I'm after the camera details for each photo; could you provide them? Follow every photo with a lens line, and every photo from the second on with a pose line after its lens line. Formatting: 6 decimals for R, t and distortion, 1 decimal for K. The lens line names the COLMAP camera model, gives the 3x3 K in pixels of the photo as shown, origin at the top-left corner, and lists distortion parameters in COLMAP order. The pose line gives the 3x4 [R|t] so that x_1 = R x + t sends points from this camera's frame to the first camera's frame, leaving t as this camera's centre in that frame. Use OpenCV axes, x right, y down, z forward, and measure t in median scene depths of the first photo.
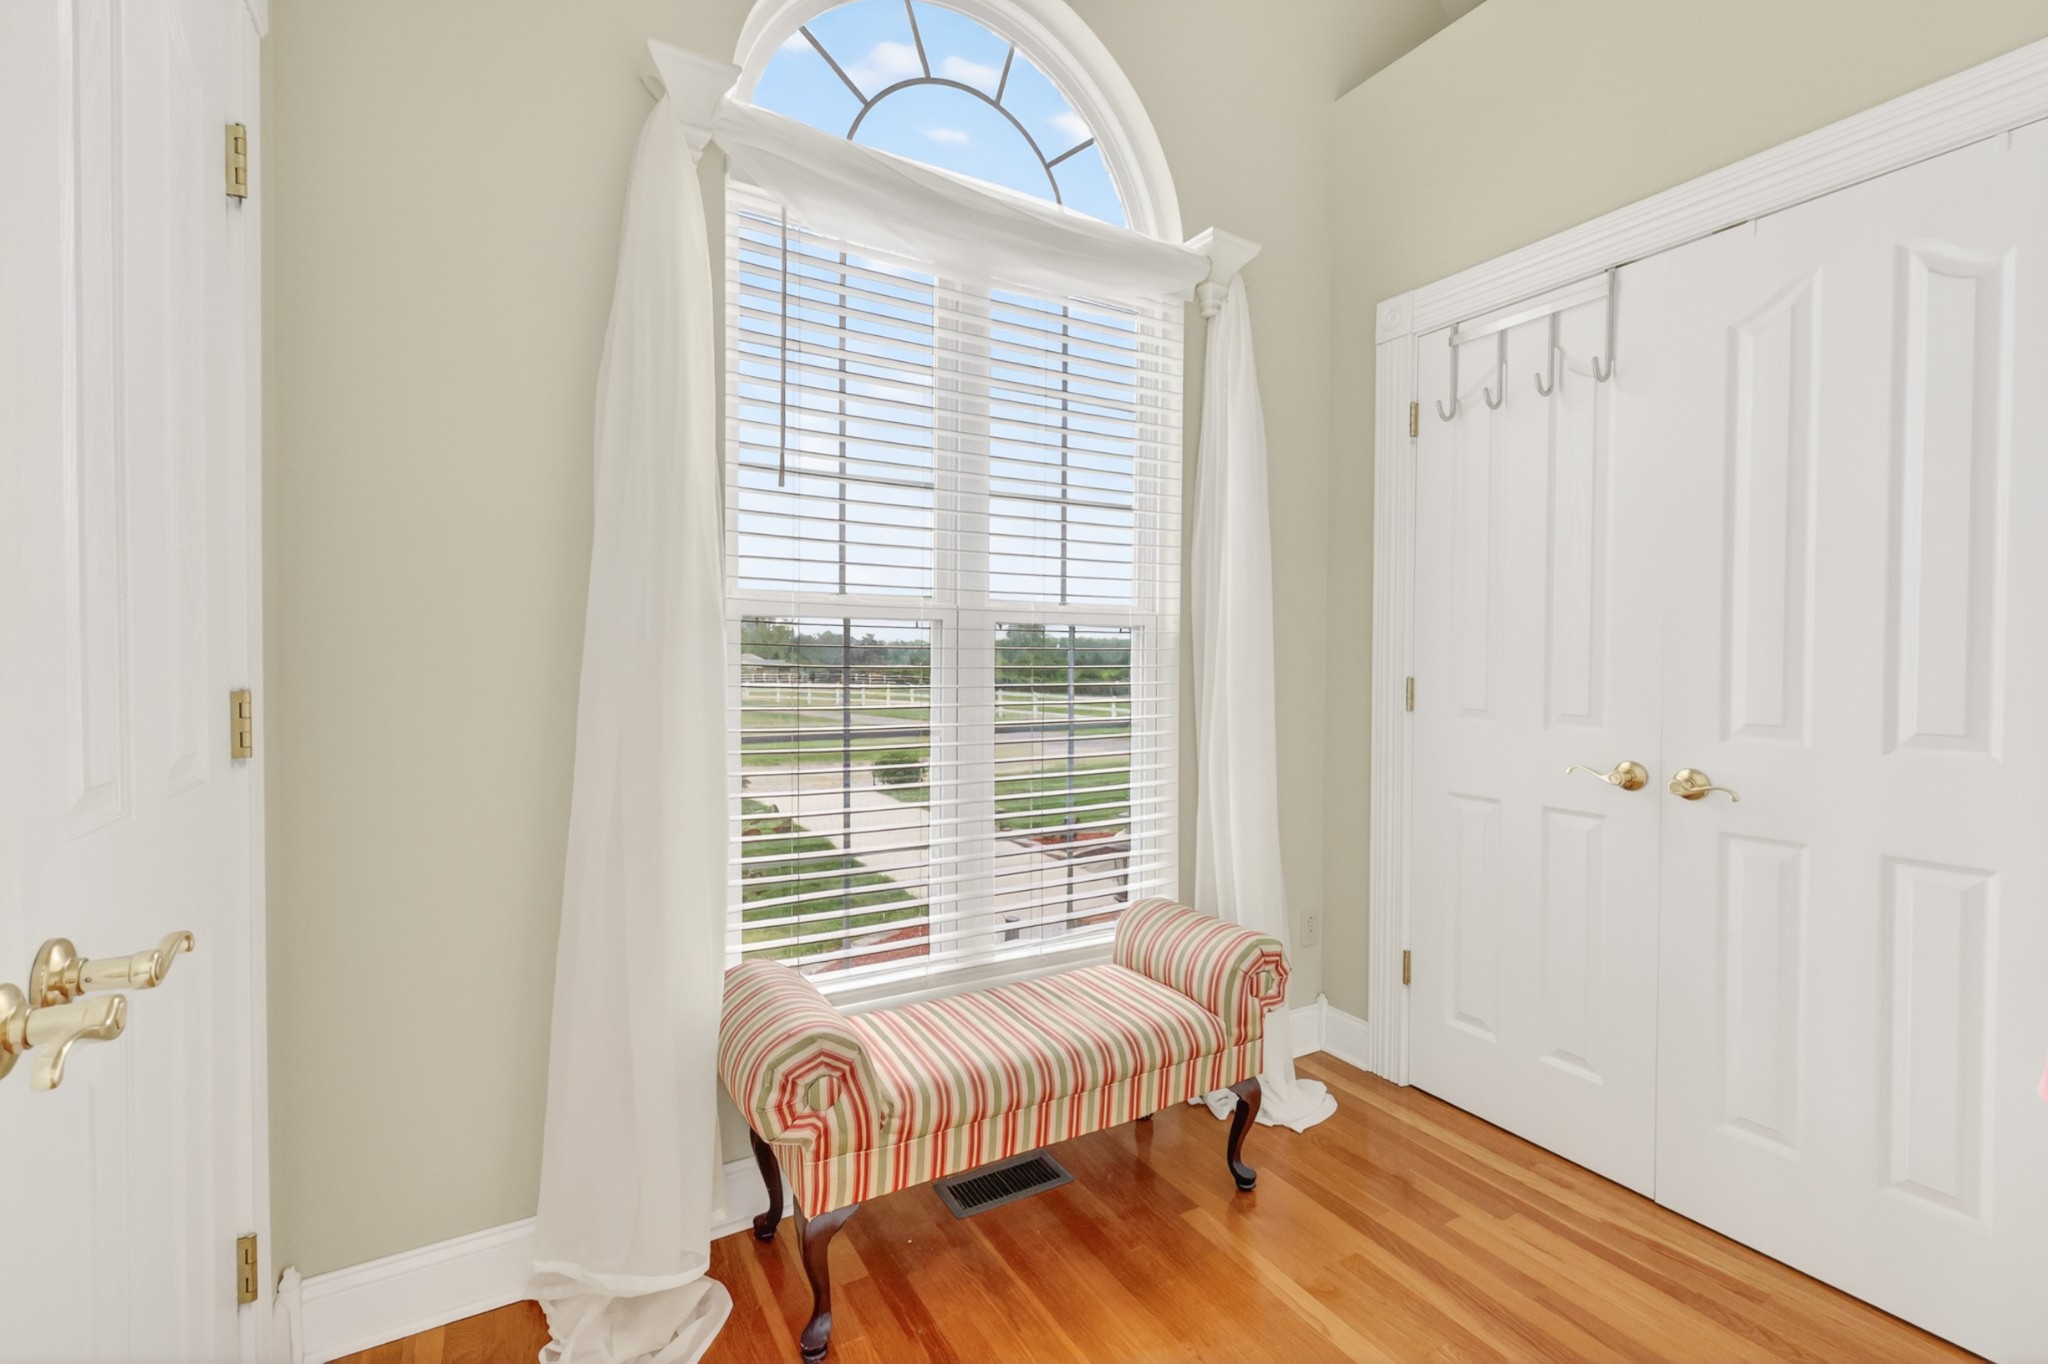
lens RADIAL K [[889.0, 0, 1027.0], [0, 889.0, 675.3], [0, 0, 1]] dist [0.000038, -0.000047]
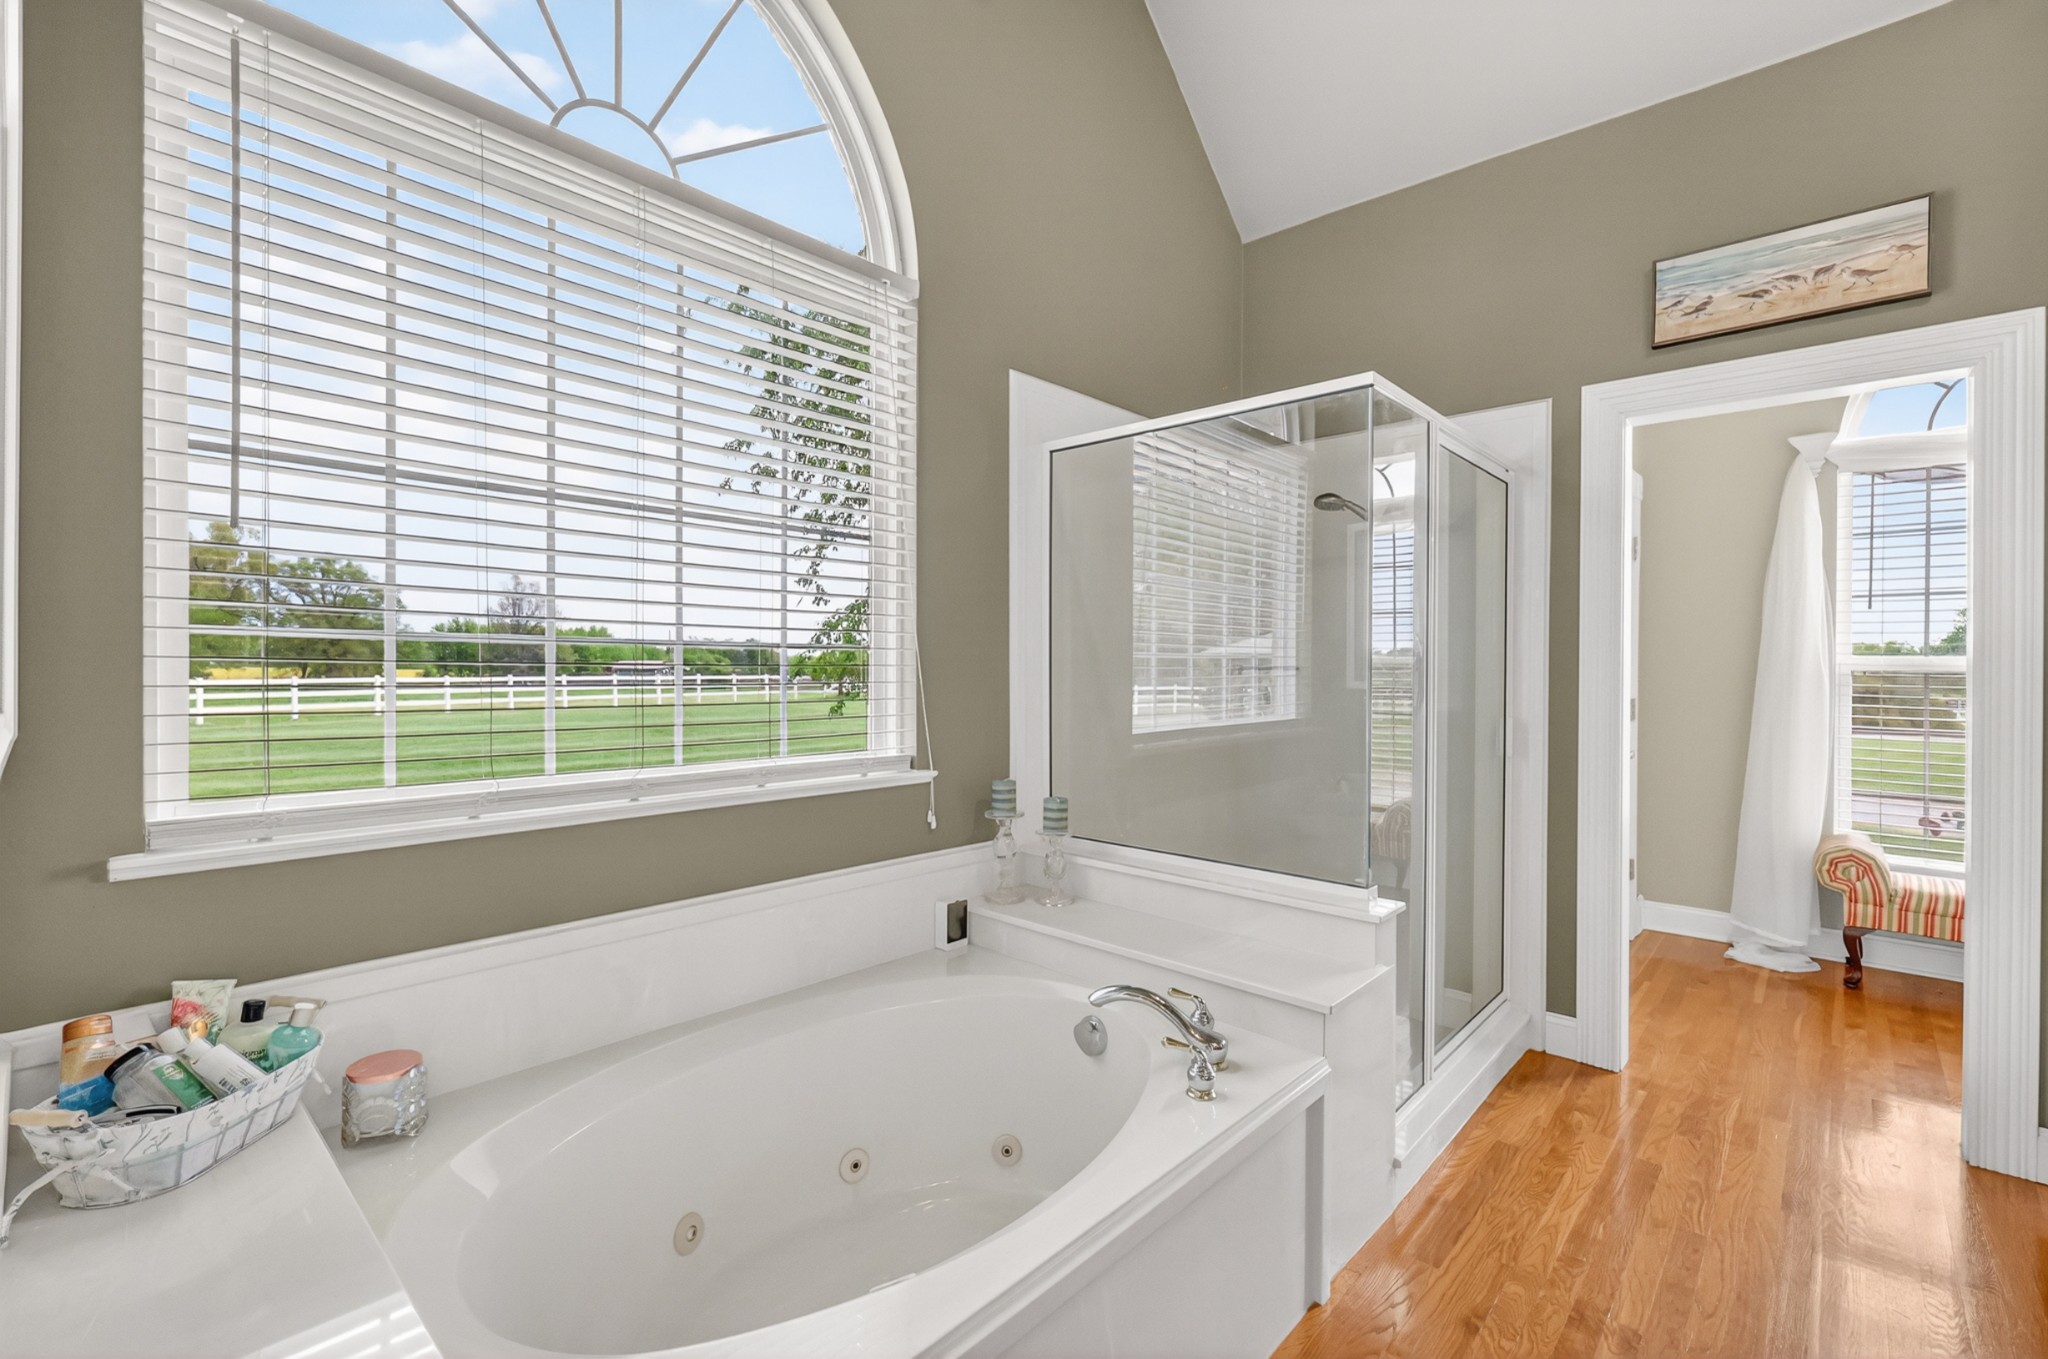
lens RADIAL K [[889.0, 0, 1023.1], [0, 889.0, 675.0], [0, 0, 1]] dist [0.000038, -0.000047]
pose [[0.312264, 0.006516, -0.949973, 1.329987], [-0.029201, 0.999570, -0.002742, 0.005573], [0.949547, 0.028596, 0.312319, -1.869612]]
